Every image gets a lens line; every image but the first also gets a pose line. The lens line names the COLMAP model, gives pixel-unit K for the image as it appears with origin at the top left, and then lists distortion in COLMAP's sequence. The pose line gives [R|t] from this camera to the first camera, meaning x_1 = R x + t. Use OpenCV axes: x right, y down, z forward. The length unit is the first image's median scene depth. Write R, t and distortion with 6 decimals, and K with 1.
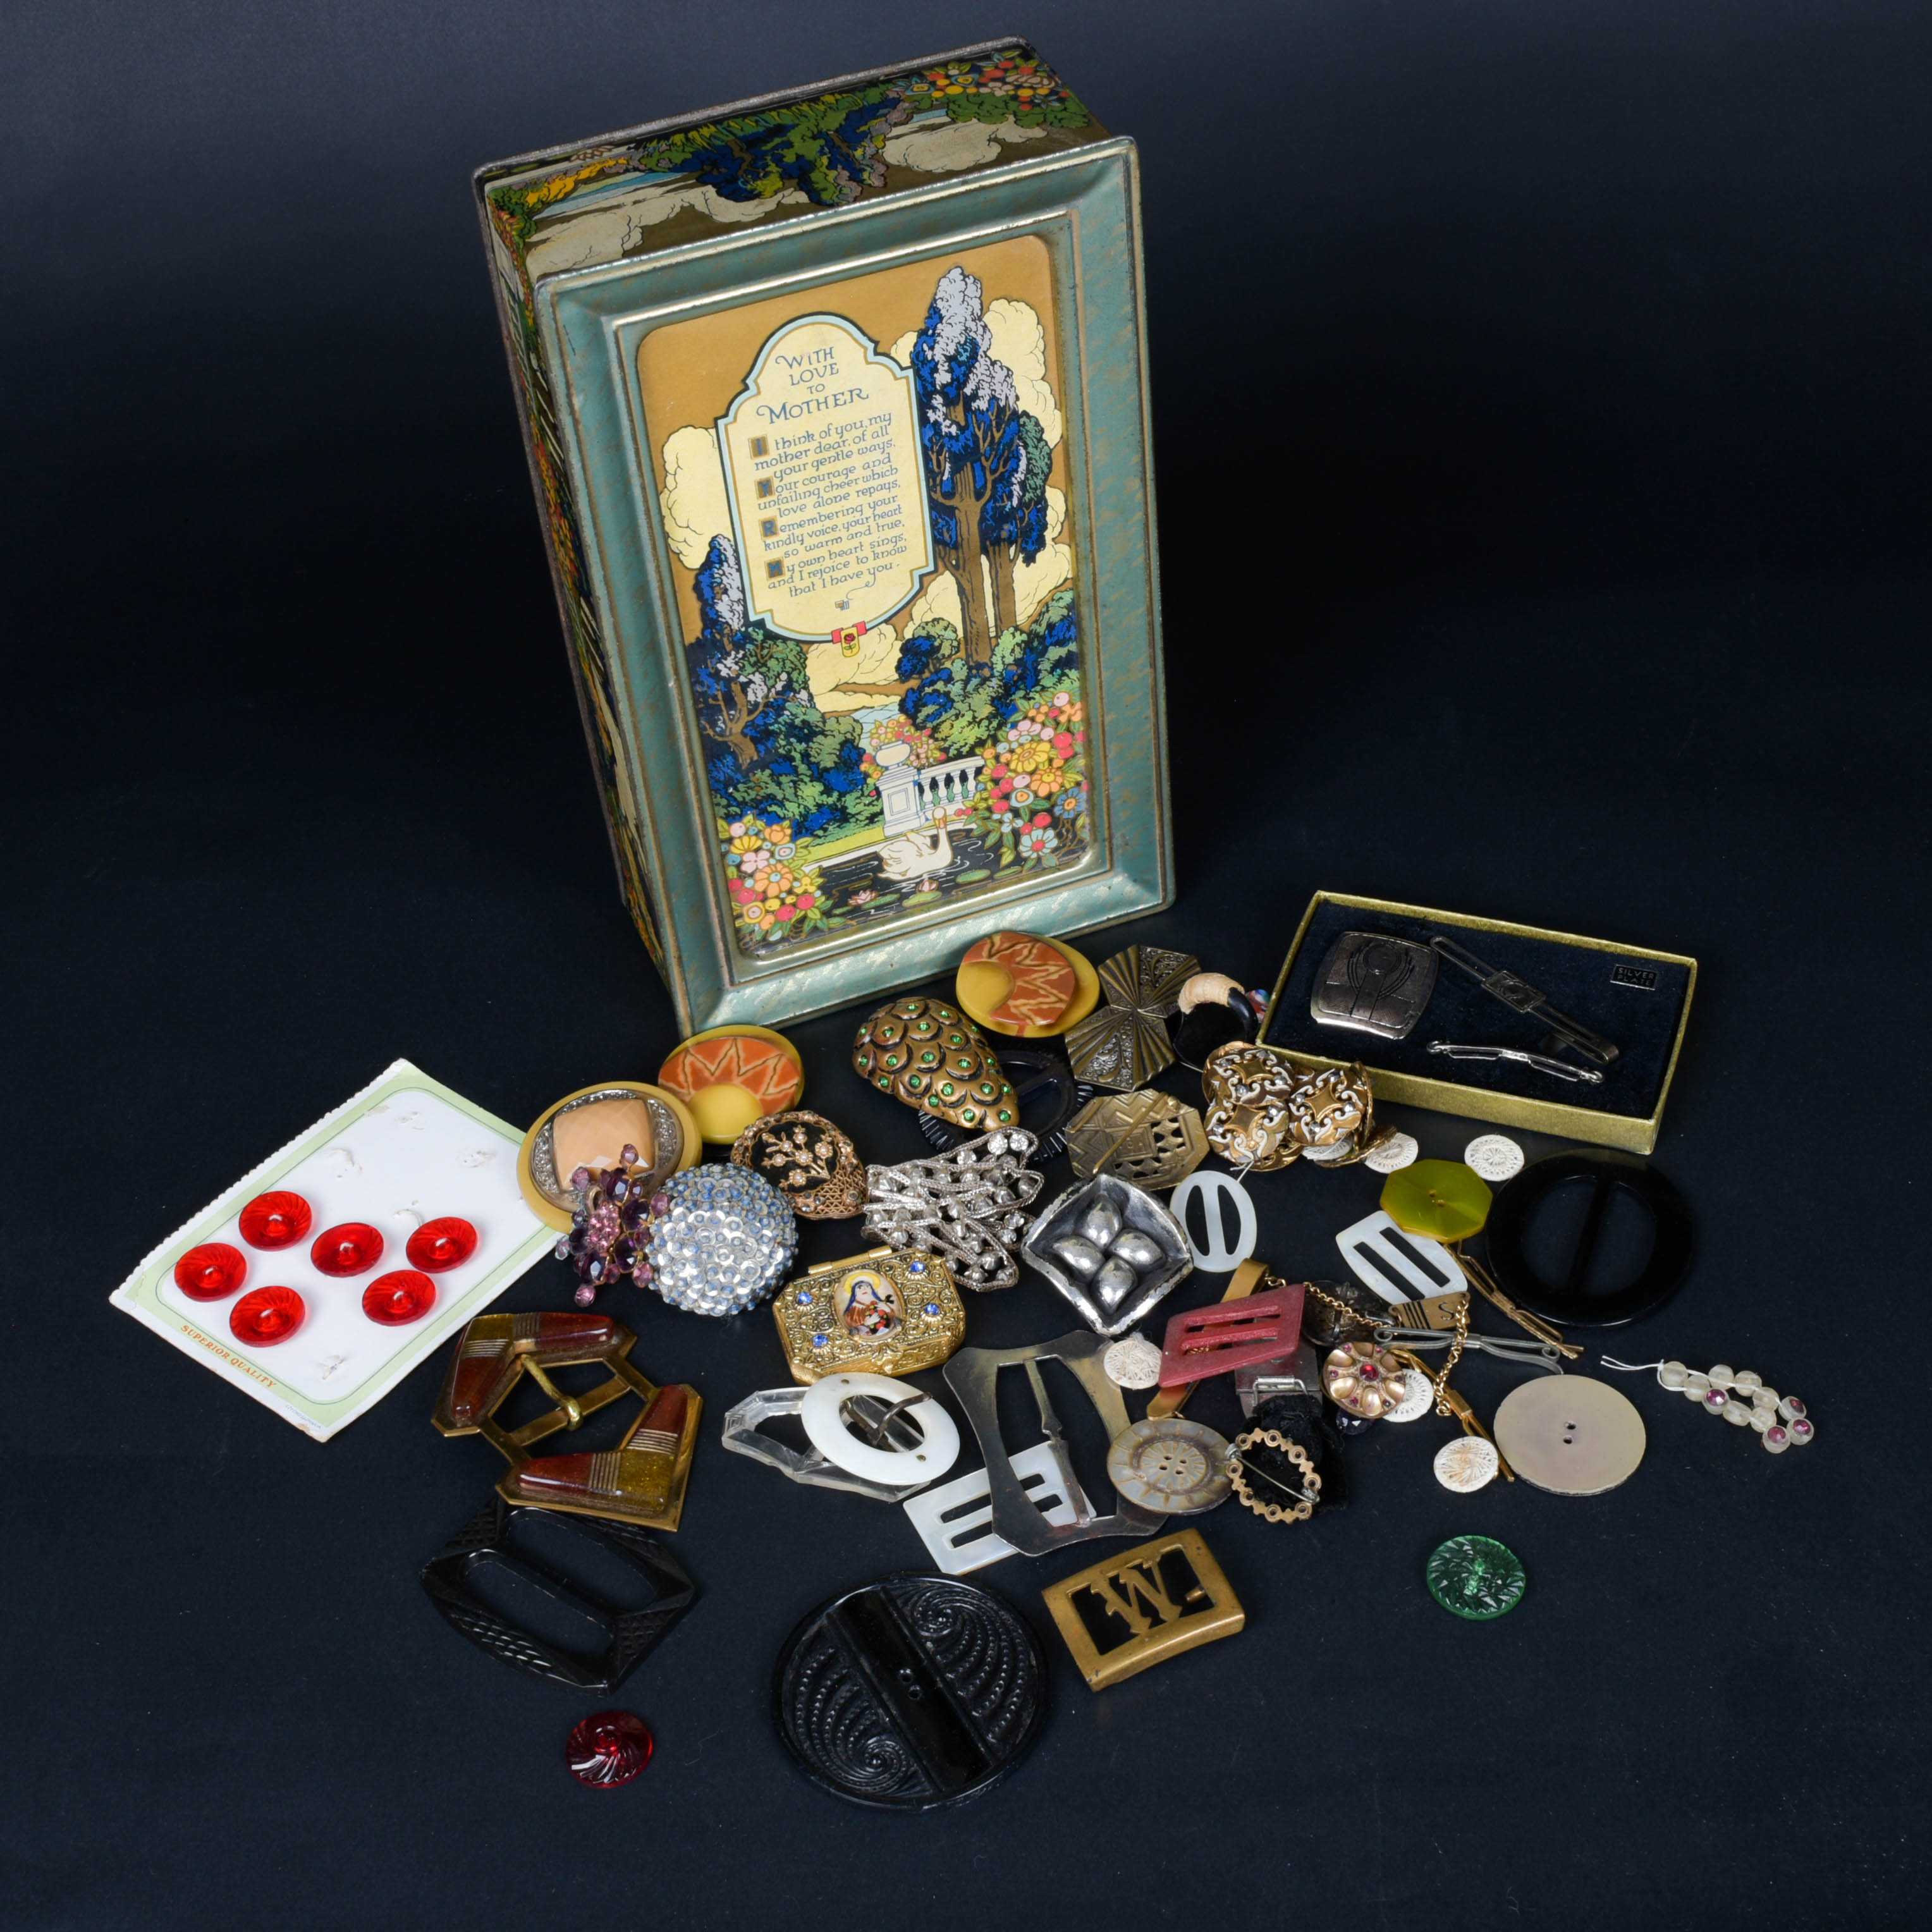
lens RADIAL K [[3033.9, 0, 973.2], [0, 3033.9, 986.2], [0, 0, 1]] dist [-0.004468, -0.077499]
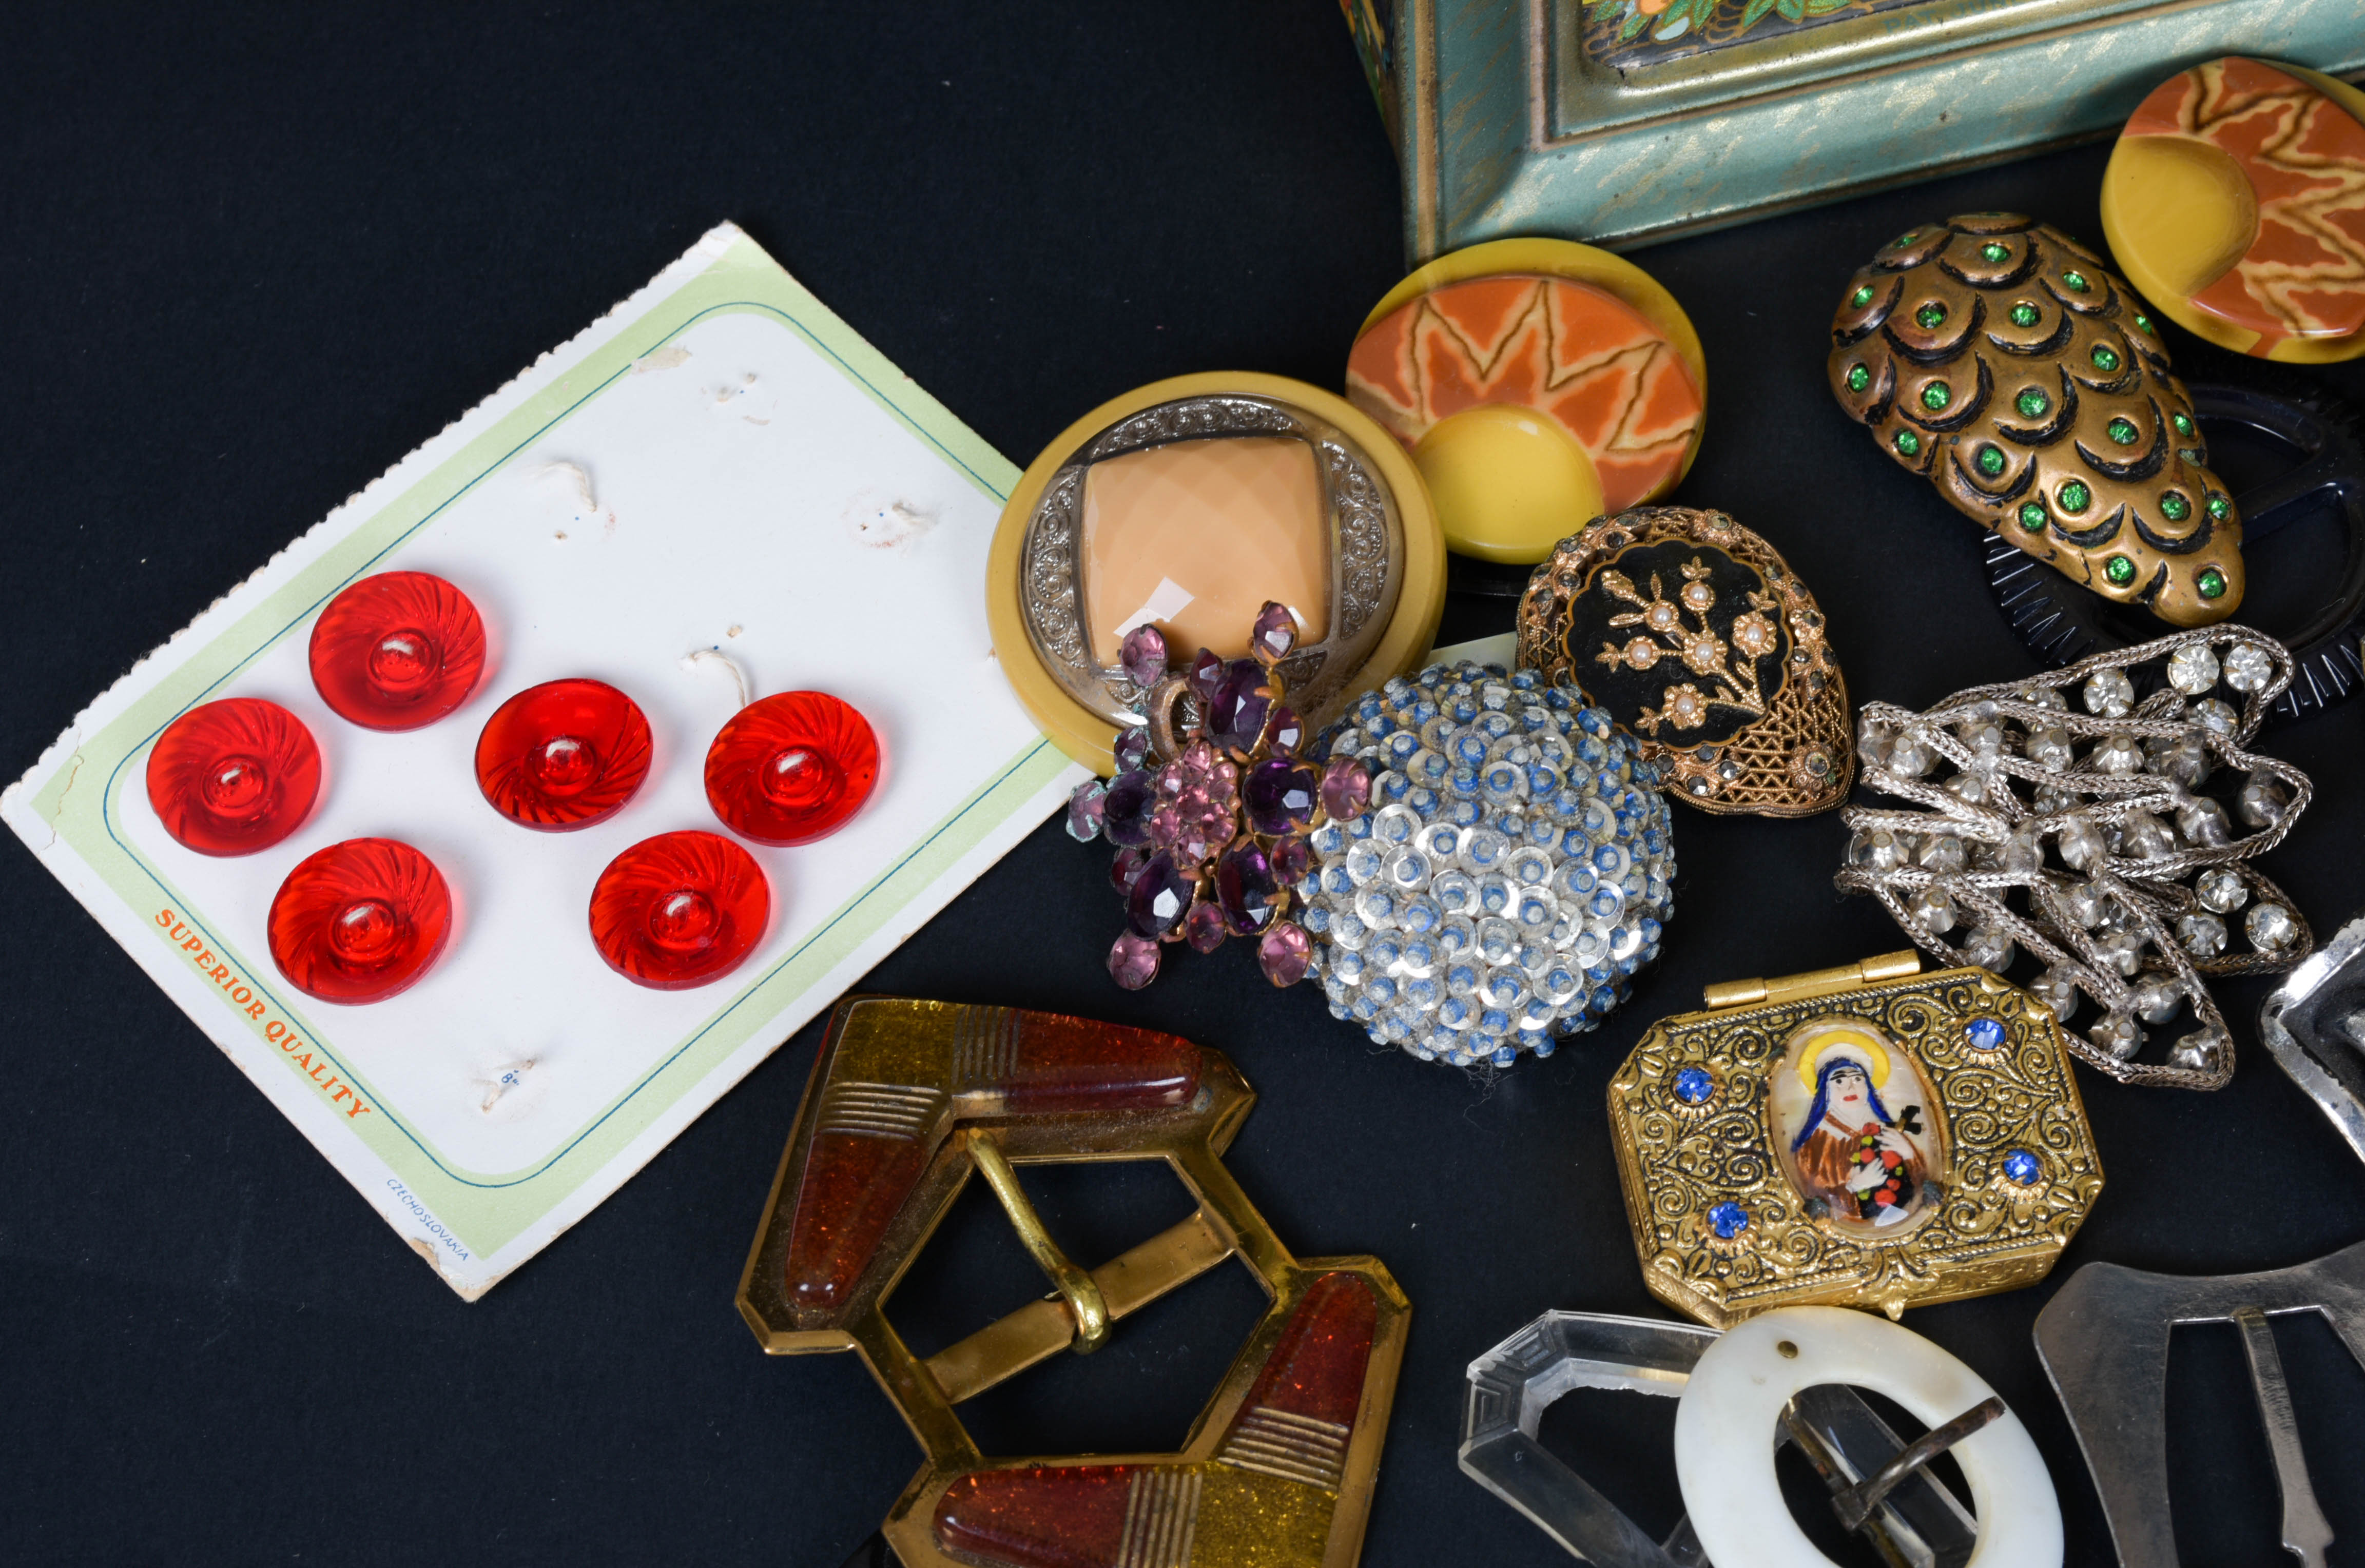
lens RADIAL K [[4149.2, 0, 1192.5], [0, 4149.2, 795.1], [0, 0, 1]] dist [-0.038632, 0.102176]
pose [[0.991356, 0.115691, -0.061882, -0.085757], [-0.091341, 0.947160, 0.307480, -0.086188], [0.094185, -0.299170, 0.949540, 0.467854]]
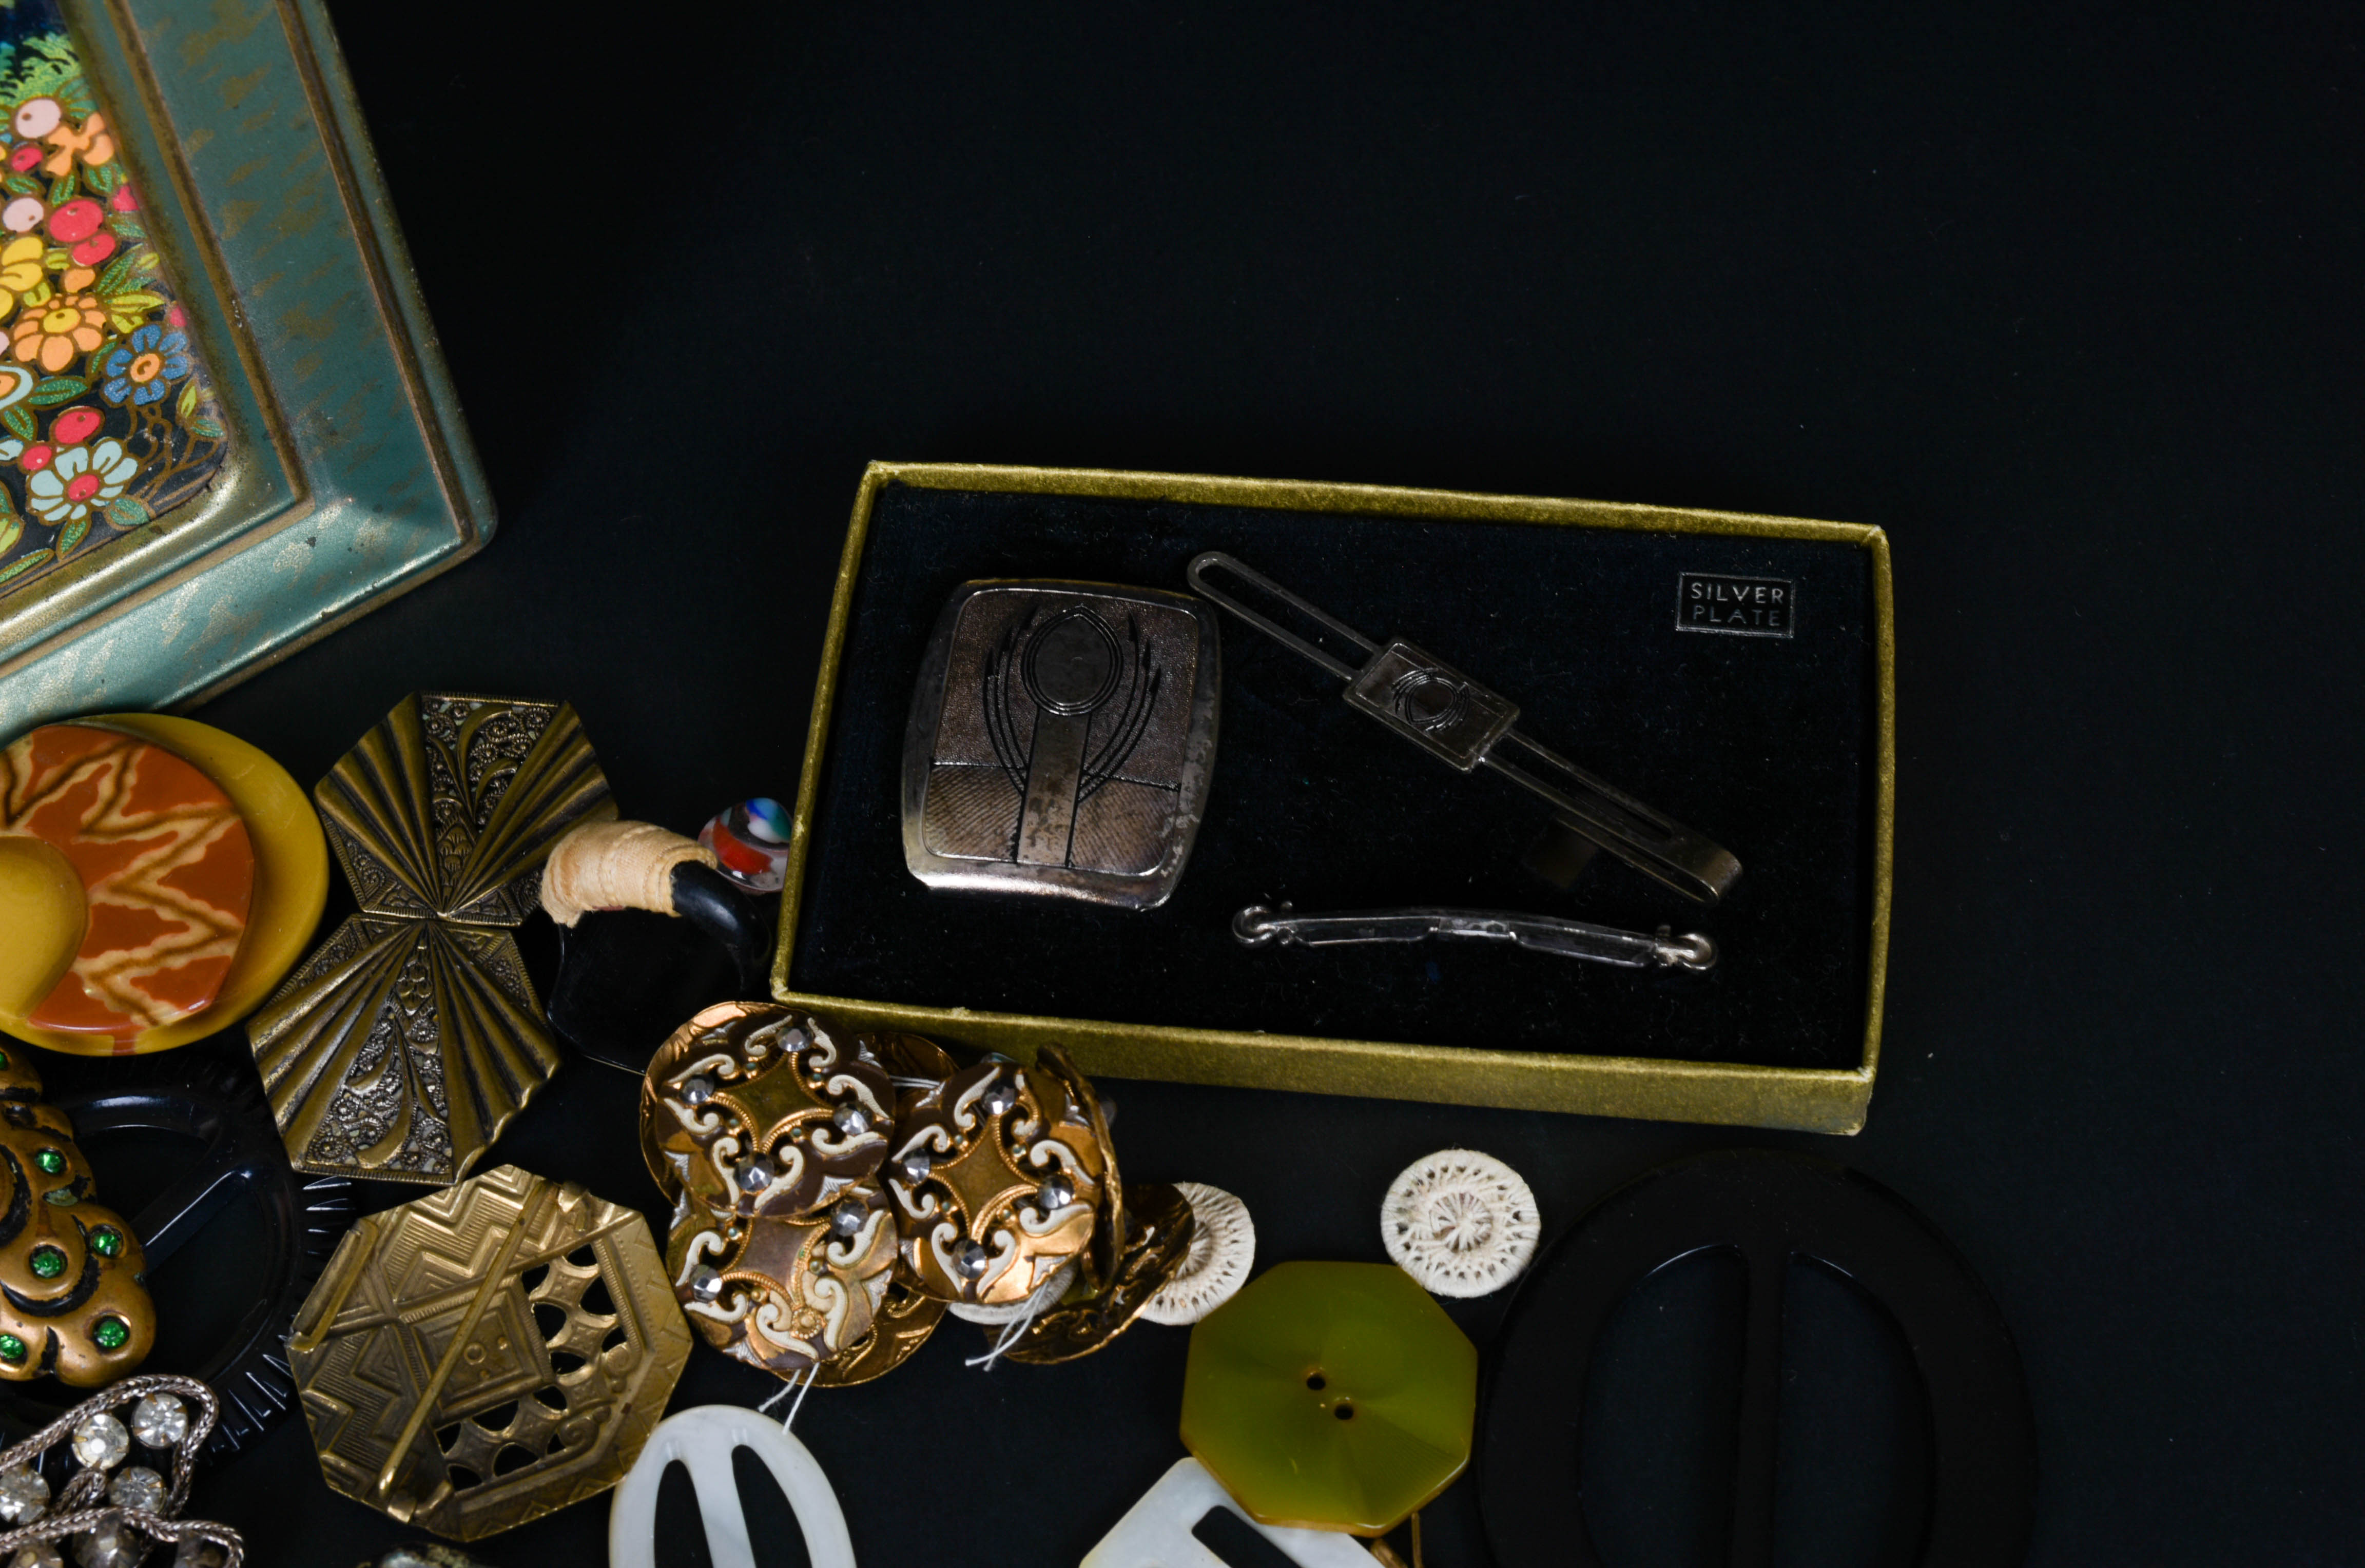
lens RADIAL K [[4164.7, 0, 1198.8], [0, 4164.7, 779.1], [0, 0, 1]] dist [-0.037353, 0.082144]
pose [[0.972234, -0.182488, 0.146491, 0.075627], [0.141208, 0.956682, 0.254596, -0.126942], [-0.186606, -0.226841, 0.955888, 0.527673]]
